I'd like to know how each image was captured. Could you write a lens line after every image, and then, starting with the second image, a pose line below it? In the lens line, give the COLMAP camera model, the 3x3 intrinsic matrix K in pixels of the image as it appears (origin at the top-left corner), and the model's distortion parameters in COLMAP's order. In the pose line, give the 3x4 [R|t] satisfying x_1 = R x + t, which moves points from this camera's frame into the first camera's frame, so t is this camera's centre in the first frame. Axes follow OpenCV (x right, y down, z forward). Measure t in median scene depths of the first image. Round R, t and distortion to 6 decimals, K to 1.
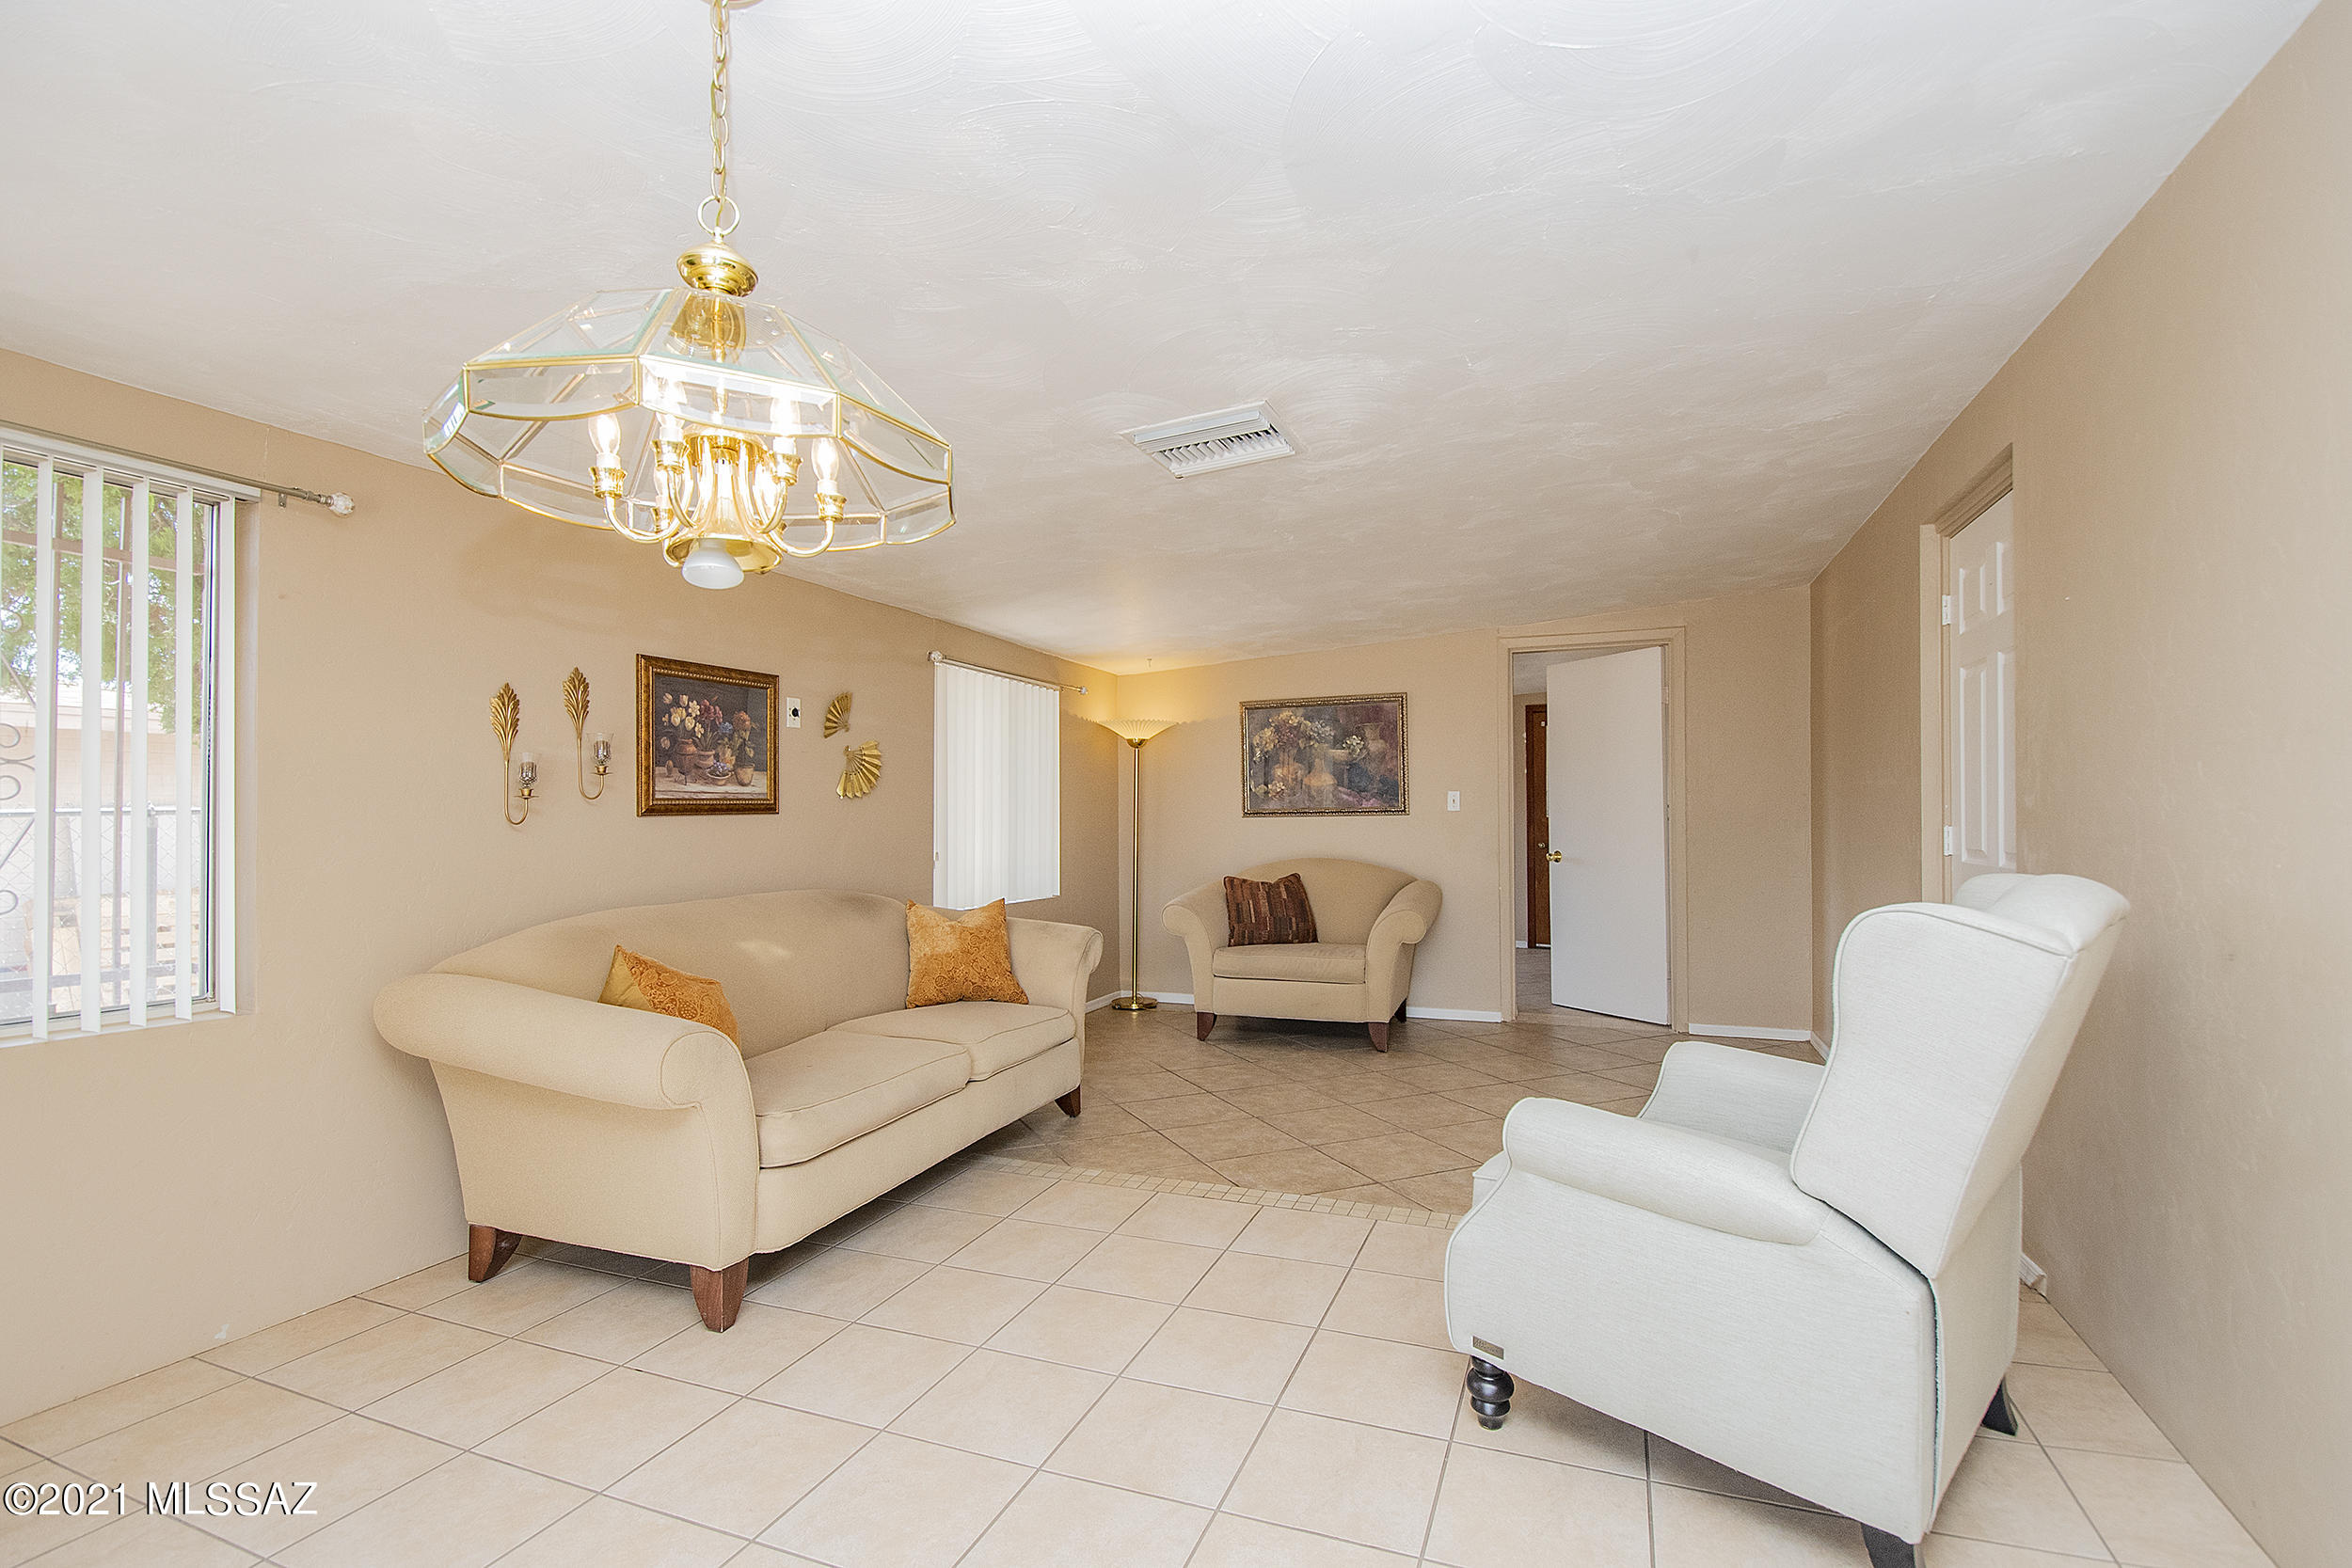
lens RADIAL K [[1070.7, 0, 1182.3], [0, 1070.7, 819.8], [0, 0, 1]] dist [0.020206, -0.027055]
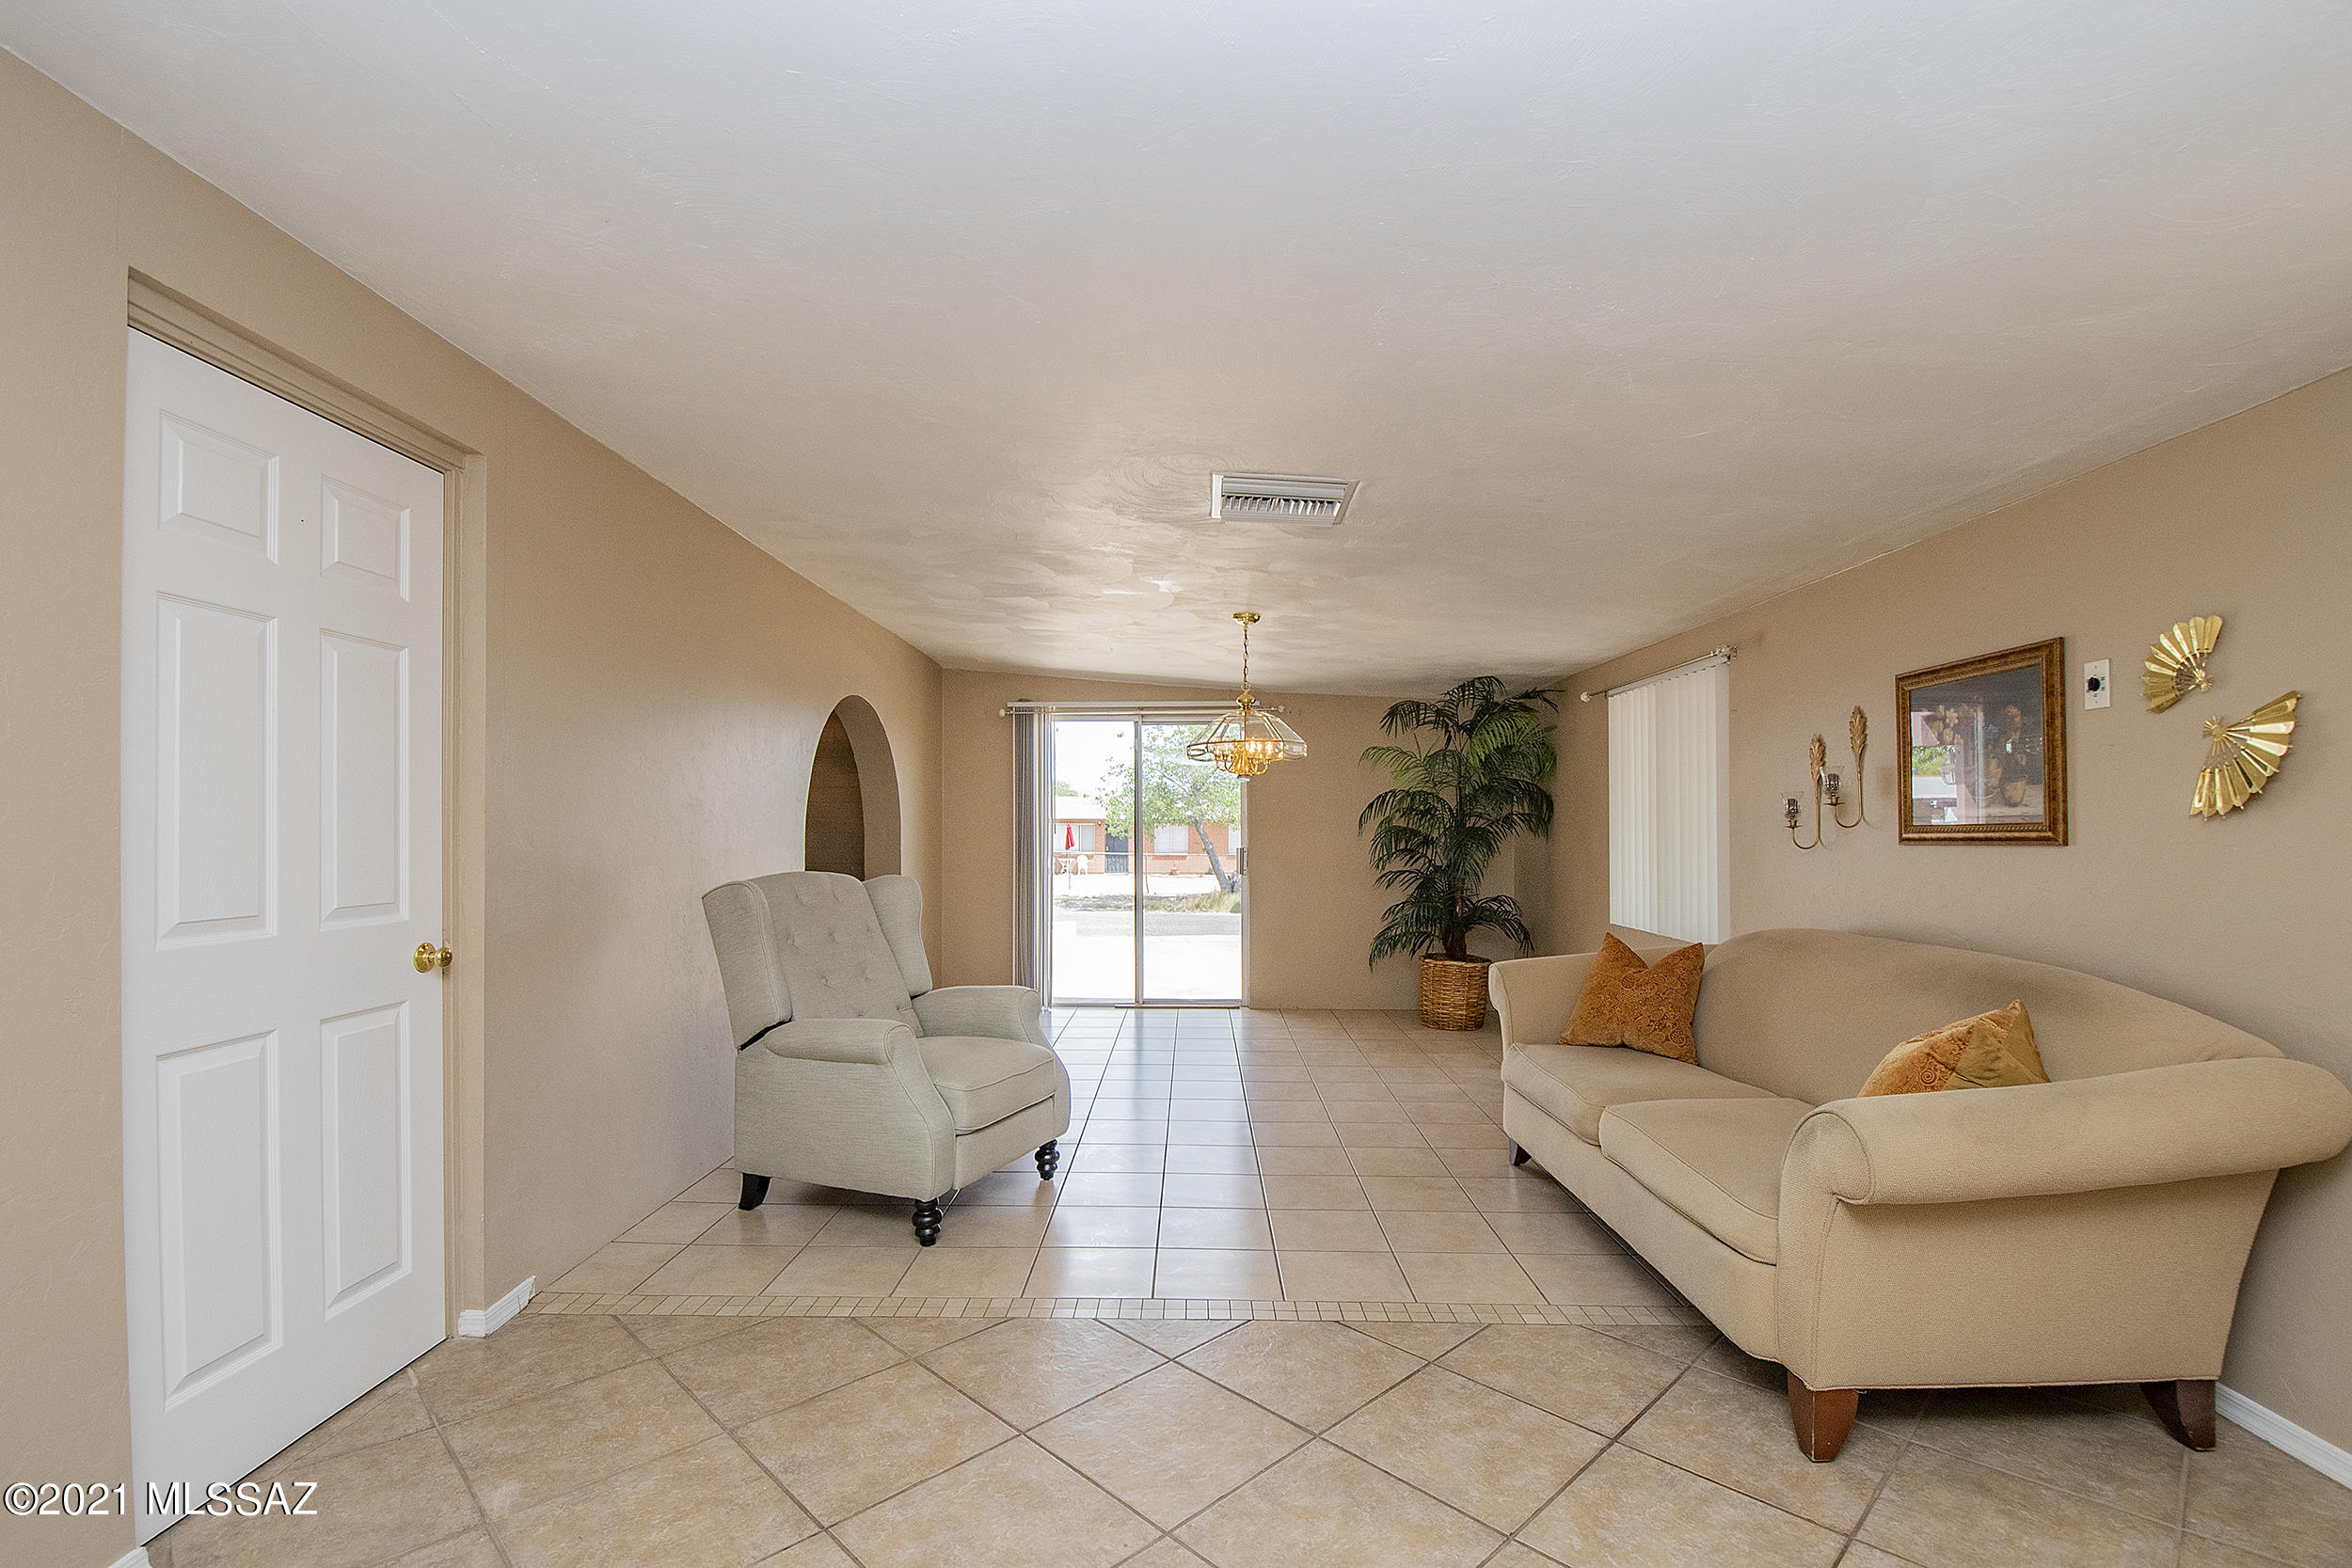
lens RADIAL K [[1038.8, 0, 1197.4], [0, 1038.8, 815.8], [0, 0, 1]] dist [0.014393, -0.025601]
pose [[-0.930284, -0.001227, -0.366838, 0.369920], [0.001922, 0.999964, -0.008219, -0.019925], [0.366835, -0.008351, -0.930248, 1.445372]]
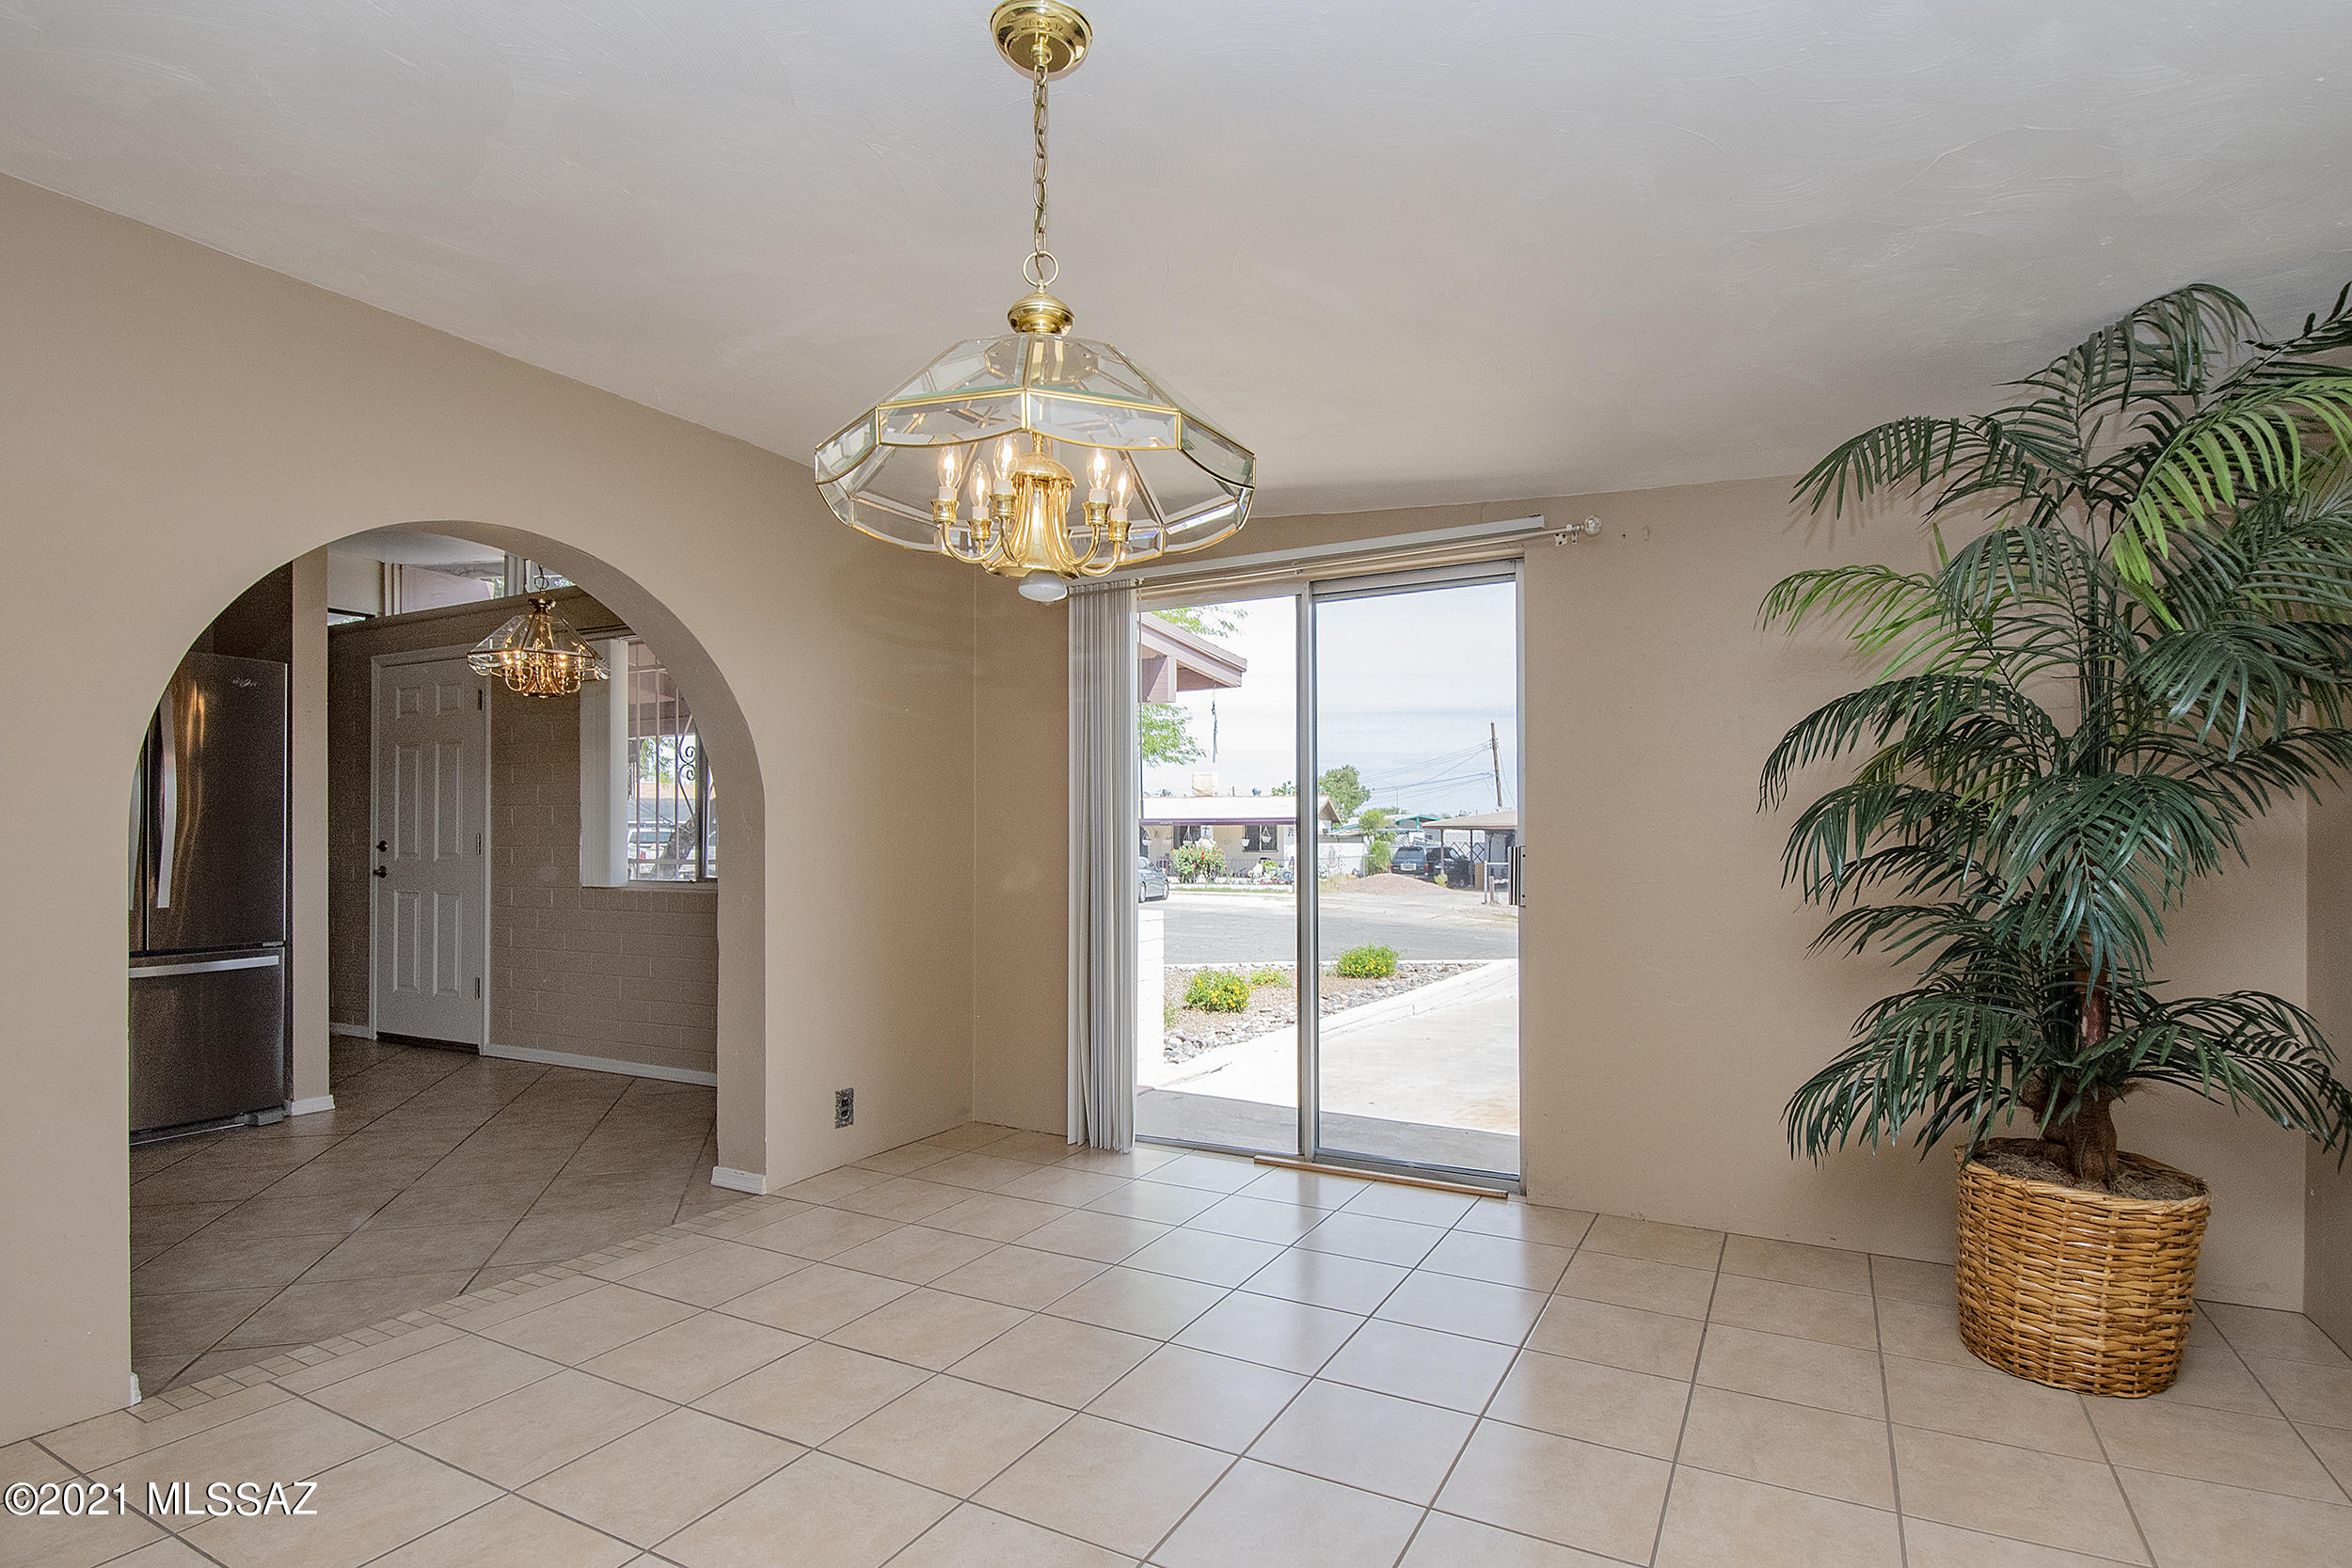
lens RADIAL K [[1163.3, 0, 1178.4], [0, 1163.3, 829.3], [0, 0, 1]] dist [-0.002611, -0.000942]
pose [[-0.993618, 0.004815, 0.112696, -0.235281], [0.004195, 0.999975, -0.005742, 0.014071], [-0.112720, -0.005232, -0.993613, 0.702726]]
